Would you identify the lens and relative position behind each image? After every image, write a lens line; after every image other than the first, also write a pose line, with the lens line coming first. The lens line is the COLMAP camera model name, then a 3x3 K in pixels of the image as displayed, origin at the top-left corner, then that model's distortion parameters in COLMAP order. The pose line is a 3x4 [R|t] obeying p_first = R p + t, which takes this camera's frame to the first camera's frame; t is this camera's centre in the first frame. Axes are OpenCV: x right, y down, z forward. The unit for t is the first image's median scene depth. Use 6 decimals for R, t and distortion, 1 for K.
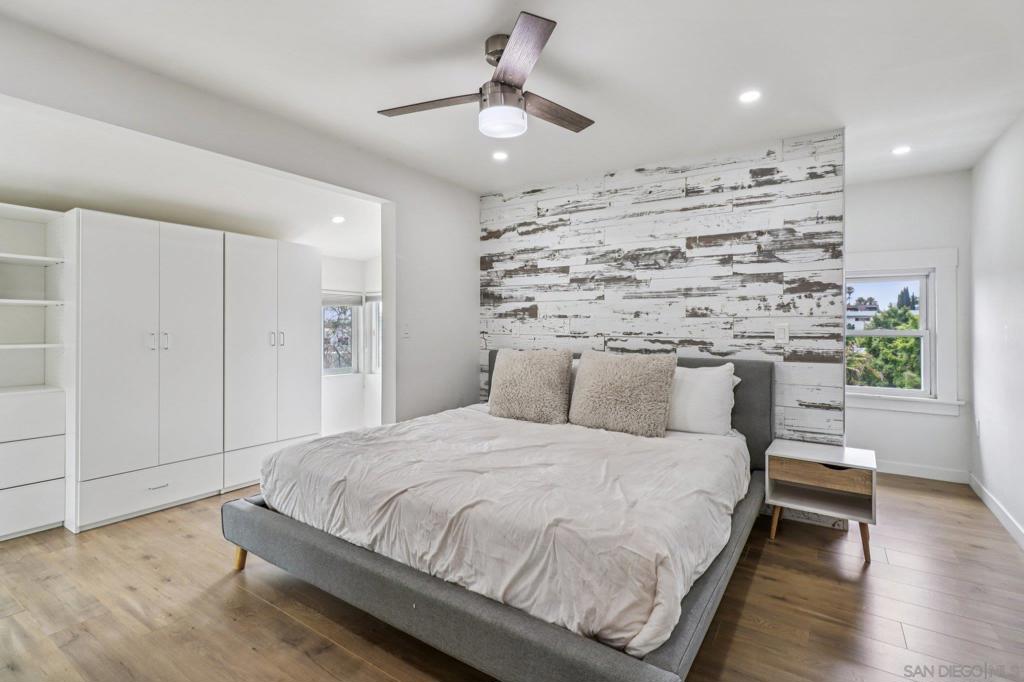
lens RADIAL K [[481.8, 0, 515.3], [0, 481.8, 320.0], [0, 0, 1]] dist [0.000903, -0.000015]
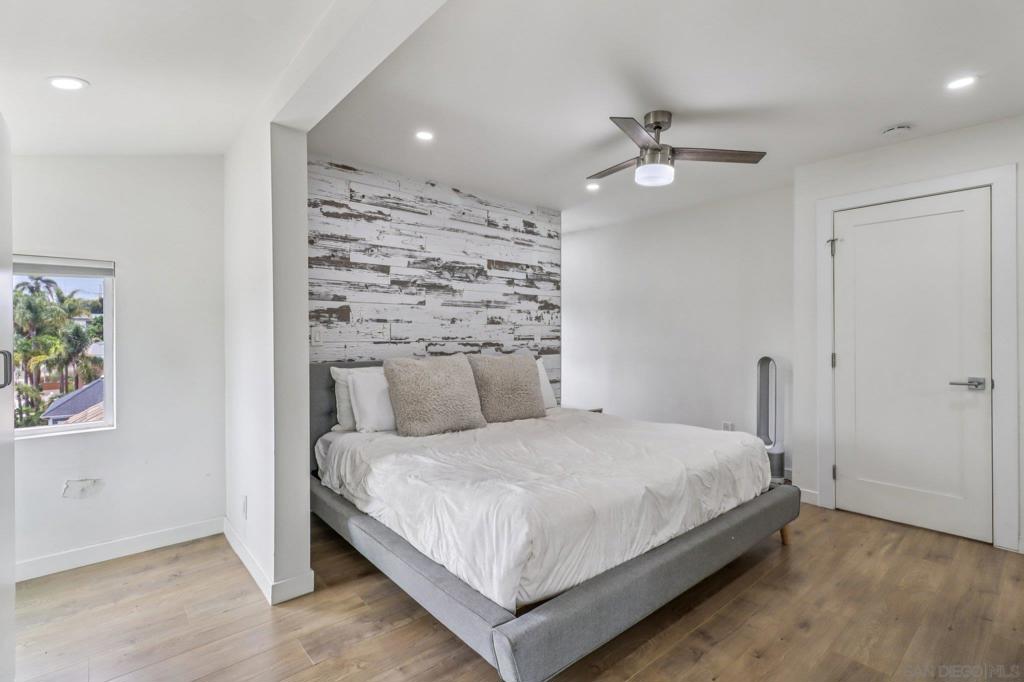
lens RADIAL K [[481.8, 0, 515.3], [0, 481.8, 320.0], [0, 0, 1]] dist [0.000903, -0.000015]
pose [[0.267259, 0.016204, 0.963489, -0.795947], [-0.019431, 0.999746, -0.011423, -0.003568], [-0.963429, -0.015669, 0.267506, 0.588630]]
